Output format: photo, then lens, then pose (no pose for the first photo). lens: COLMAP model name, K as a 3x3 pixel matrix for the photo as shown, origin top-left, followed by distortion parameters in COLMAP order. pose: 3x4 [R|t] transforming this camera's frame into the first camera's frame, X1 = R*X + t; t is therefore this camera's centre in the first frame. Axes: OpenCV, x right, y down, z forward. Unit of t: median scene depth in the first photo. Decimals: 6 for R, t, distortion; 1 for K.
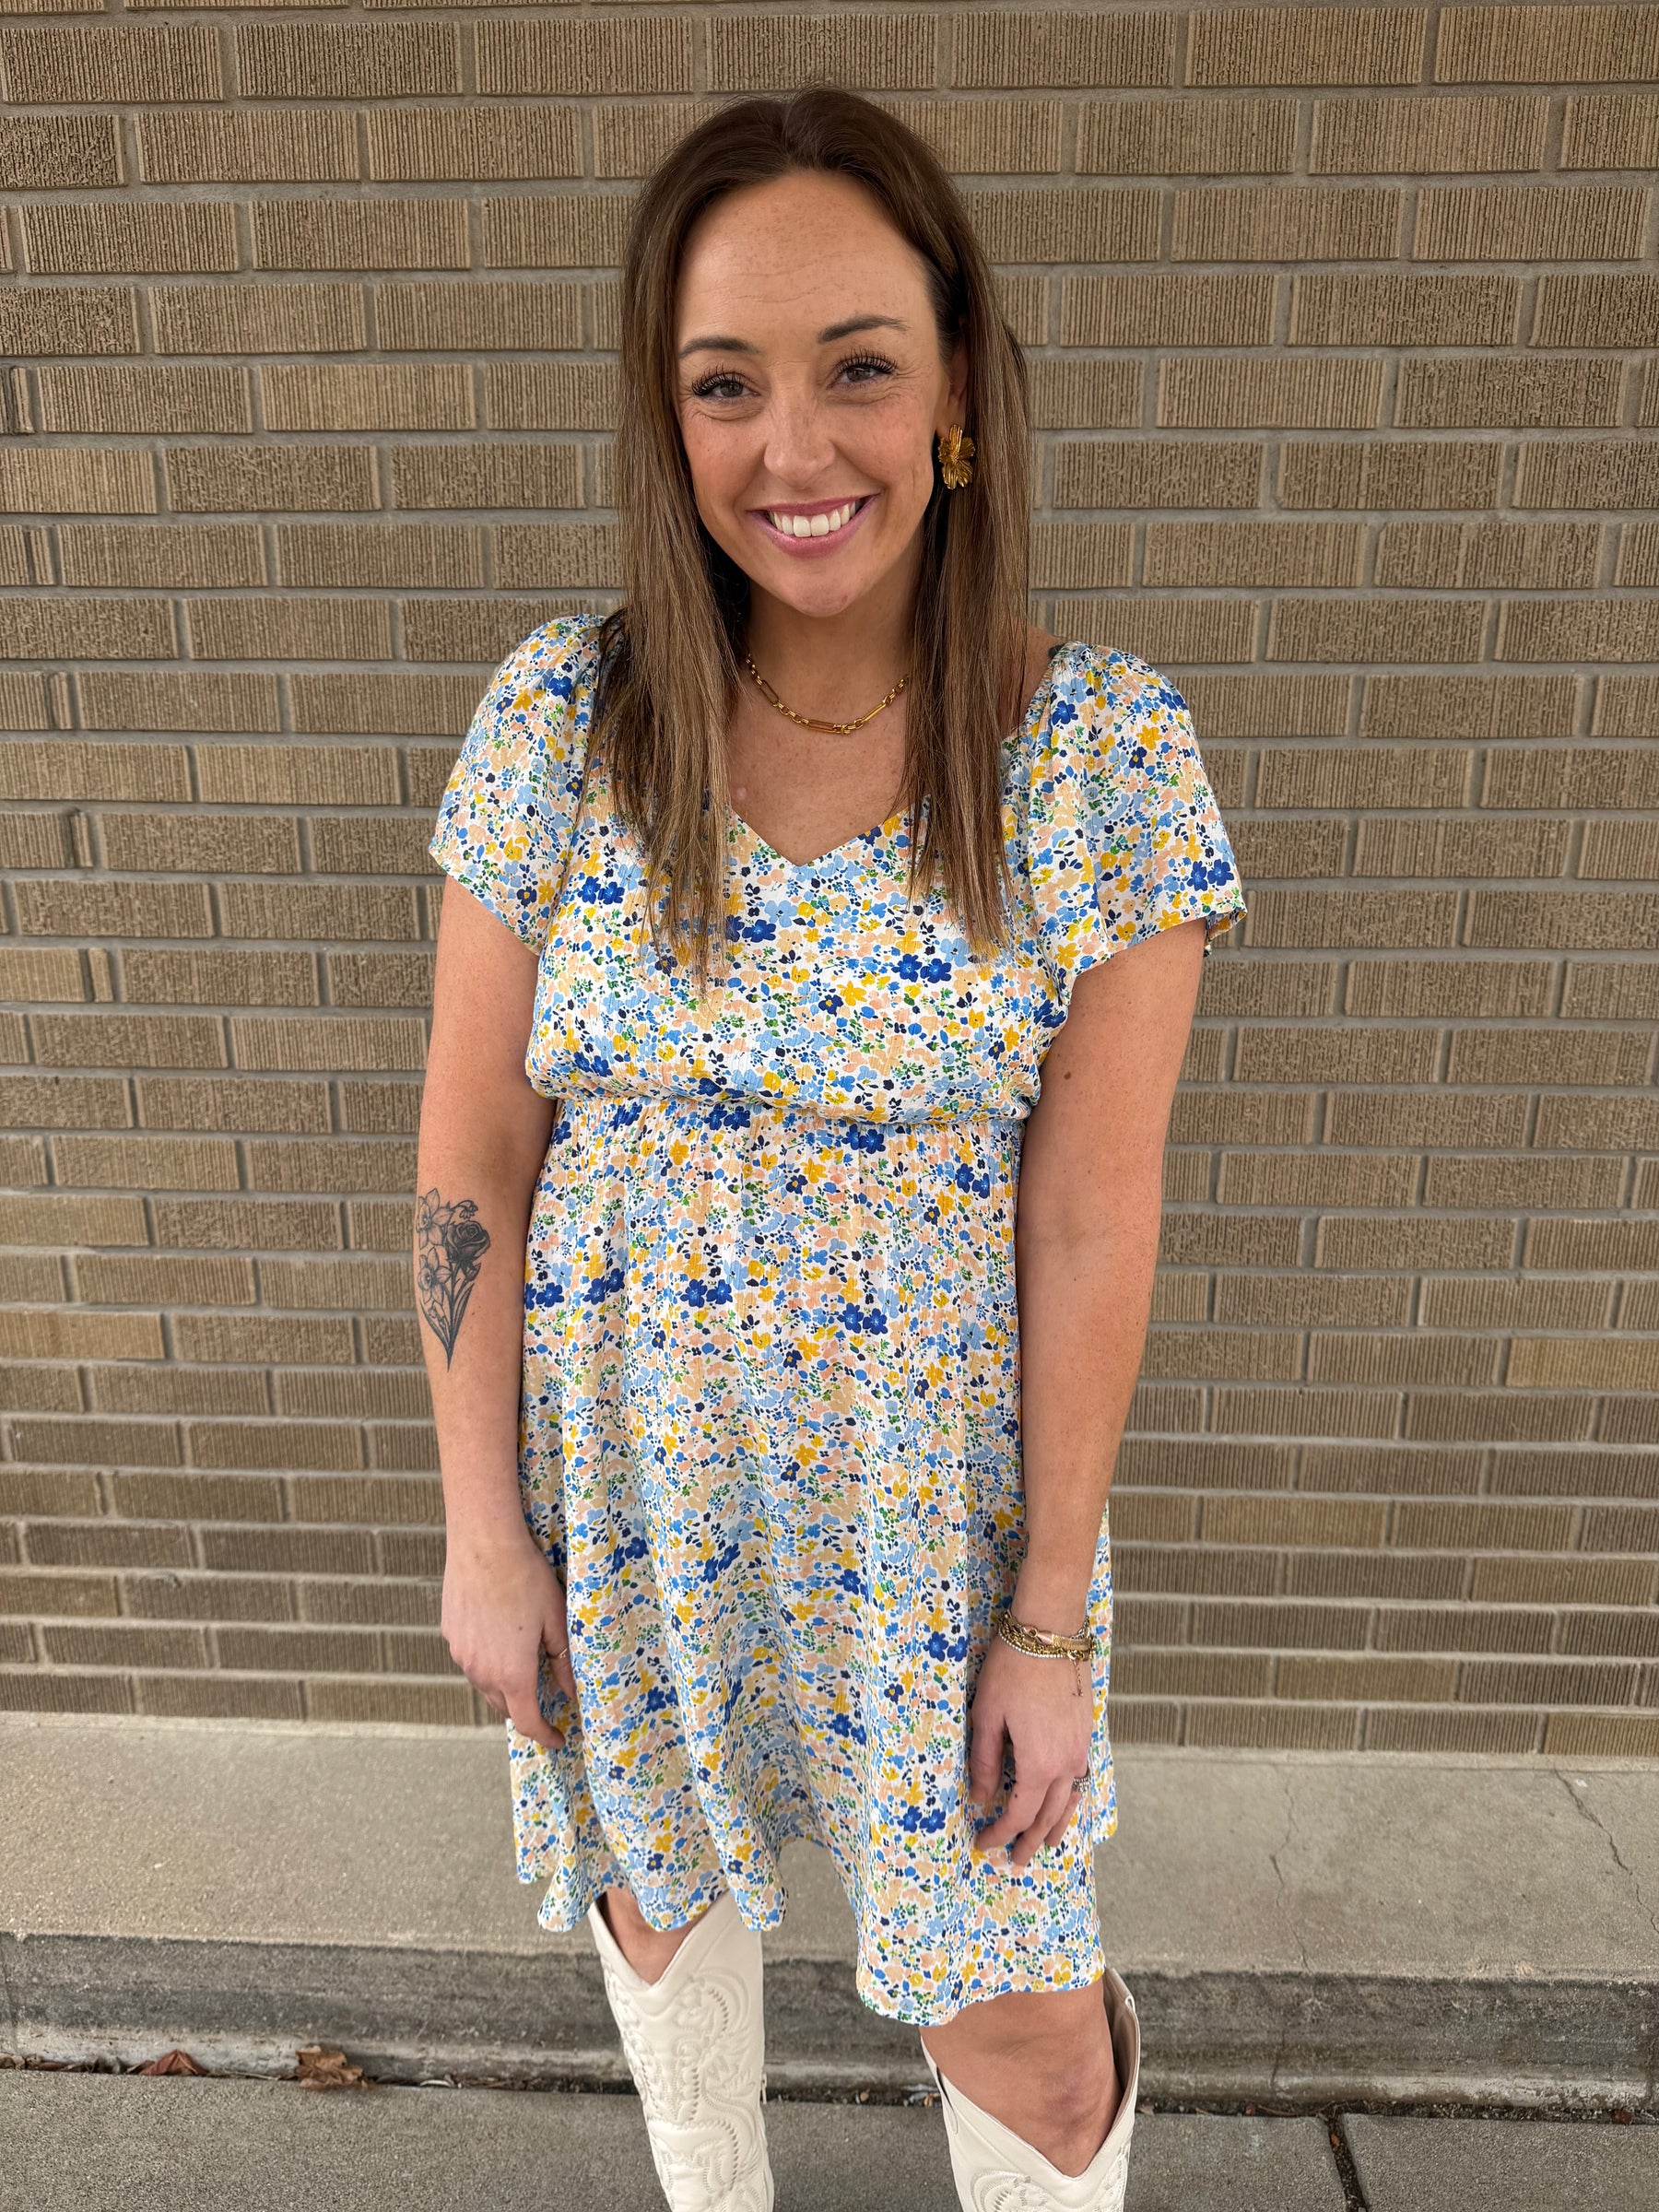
lens RADIAL K [[1519.8, 0, 819.6], [0, 1519.8, 1112.3], [0, 0, 1]] dist [-0.011398, 0.000368]
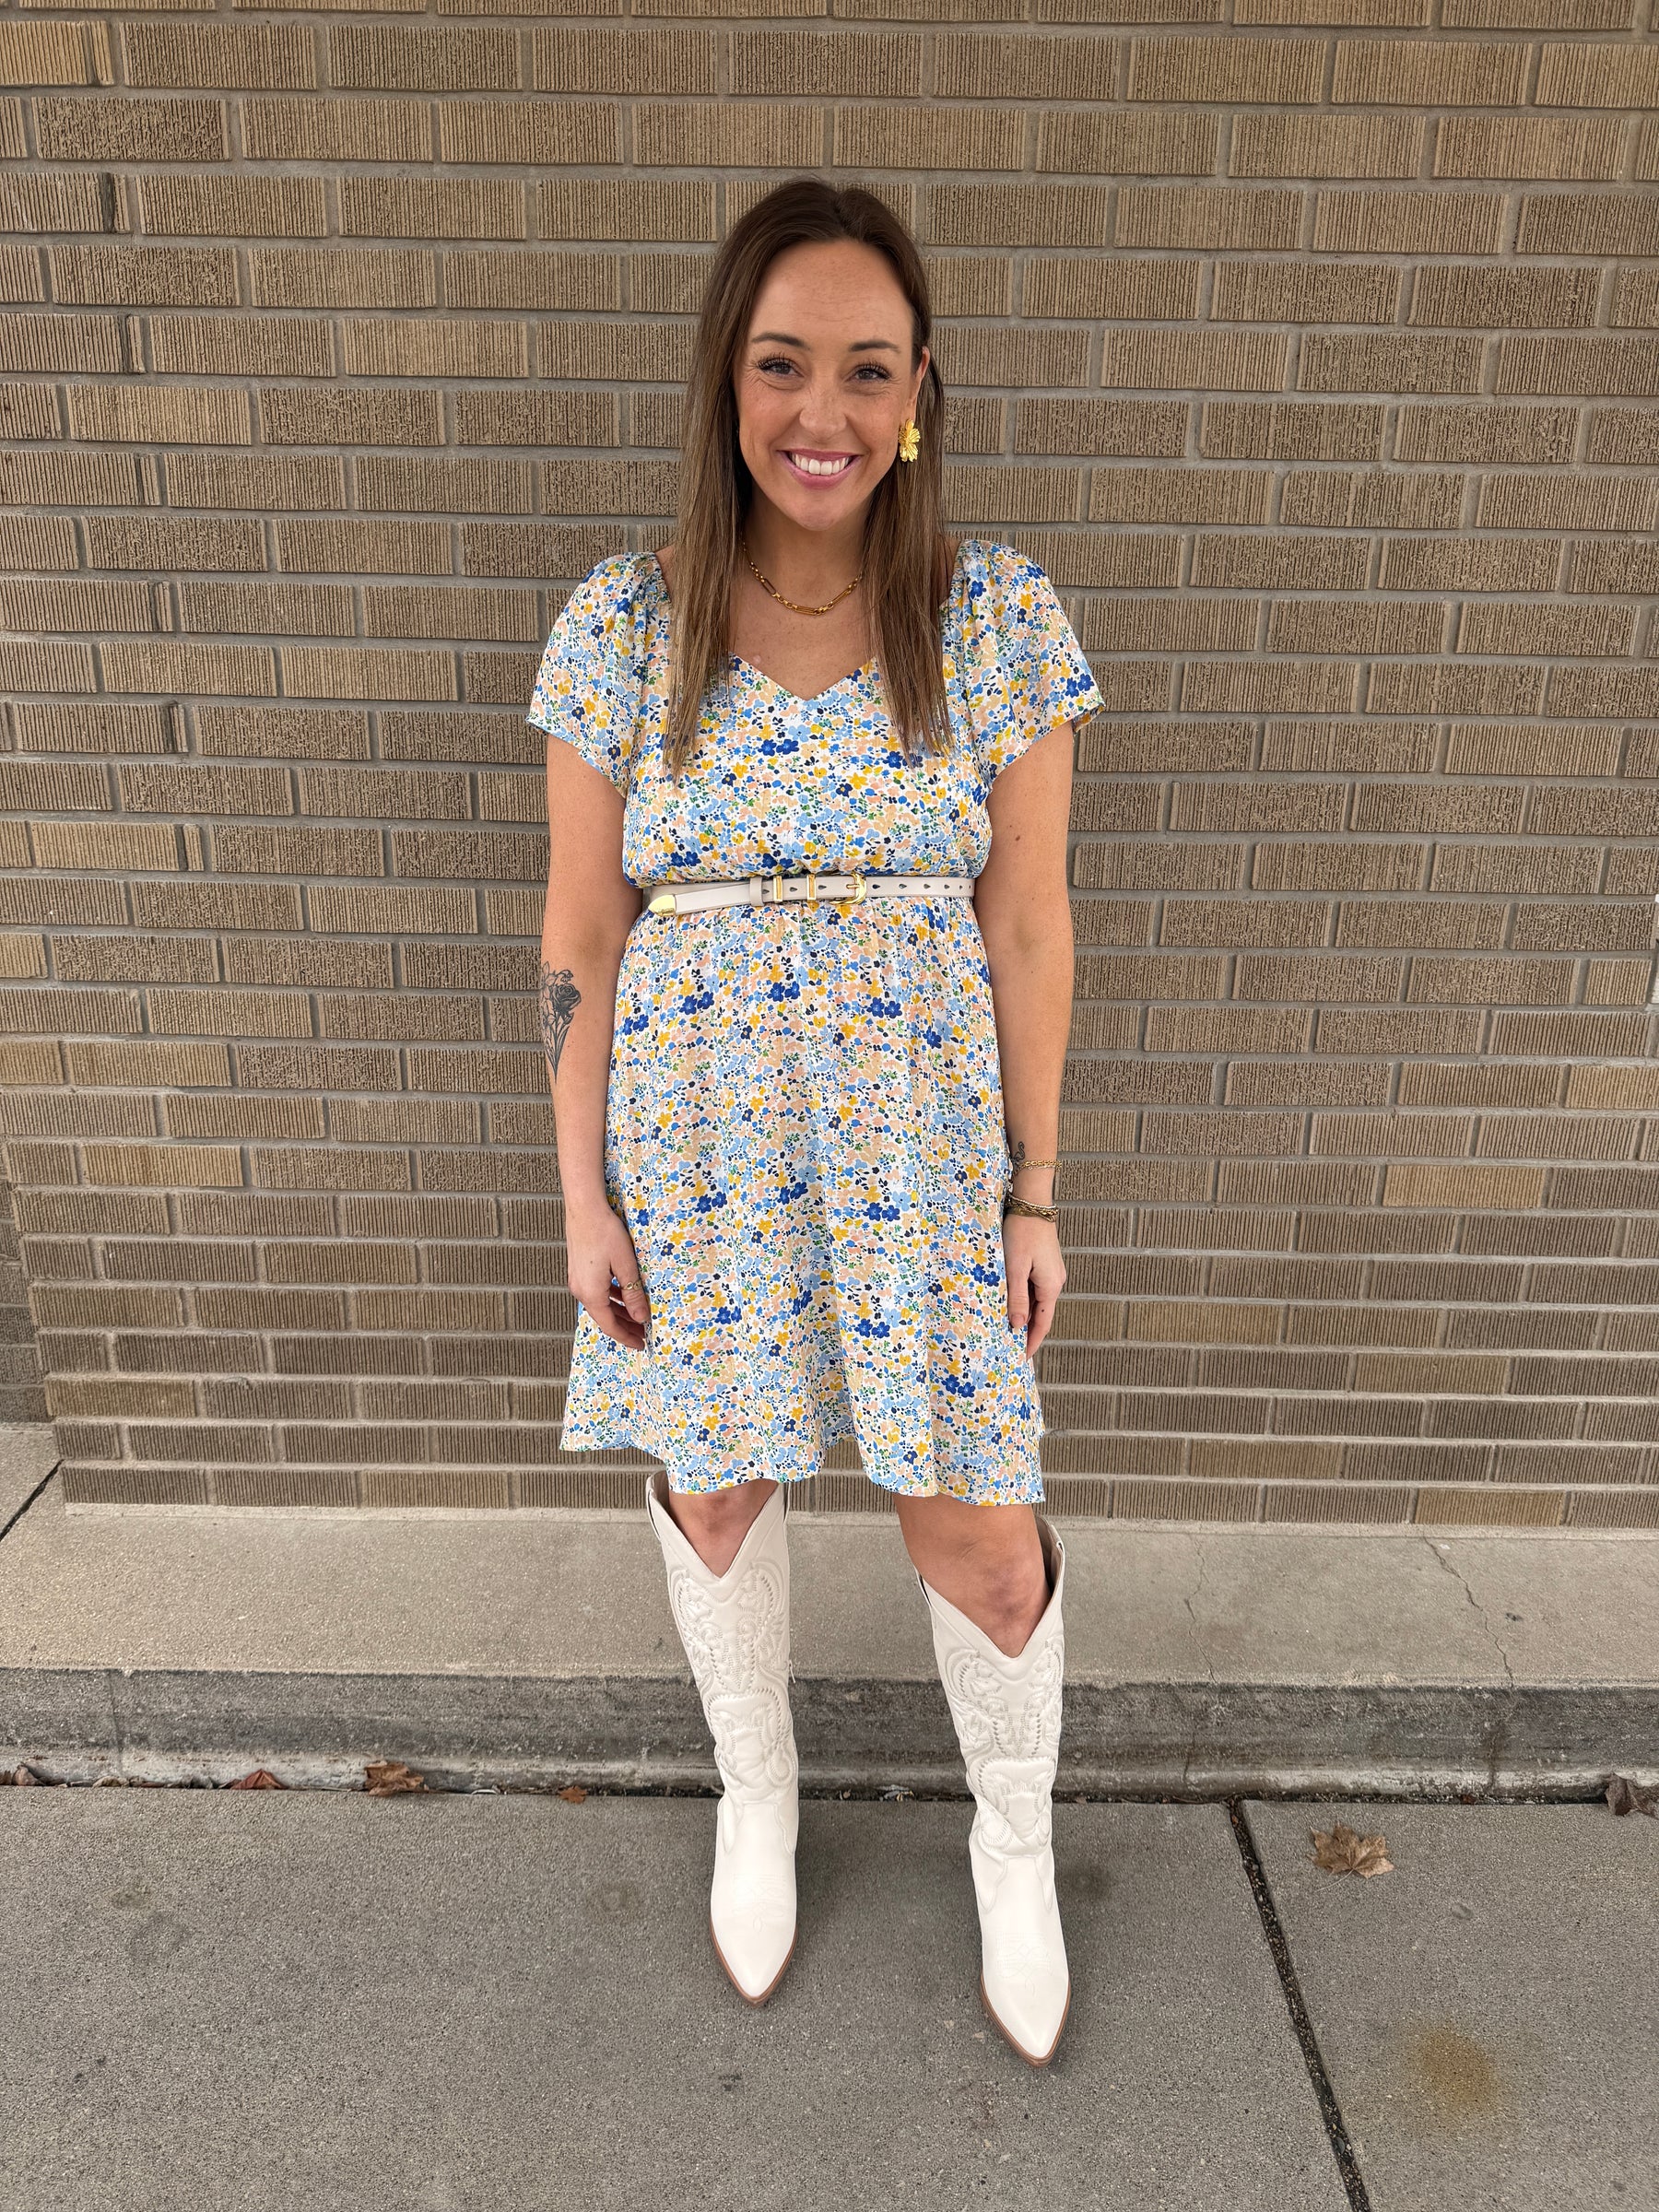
lens RADIAL K [[1516.1, 0, 811.7], [0, 1516.1, 1121.6], [0, 0, 1]] dist [0.001116, -0.011912]
pose [[0.999364, 0.002451, 0.035572, -0.043225], [-0.003477, 0.999579, 0.028808, 0.086331], [-0.035487, -0.028913, 0.998952, -0.187390]]
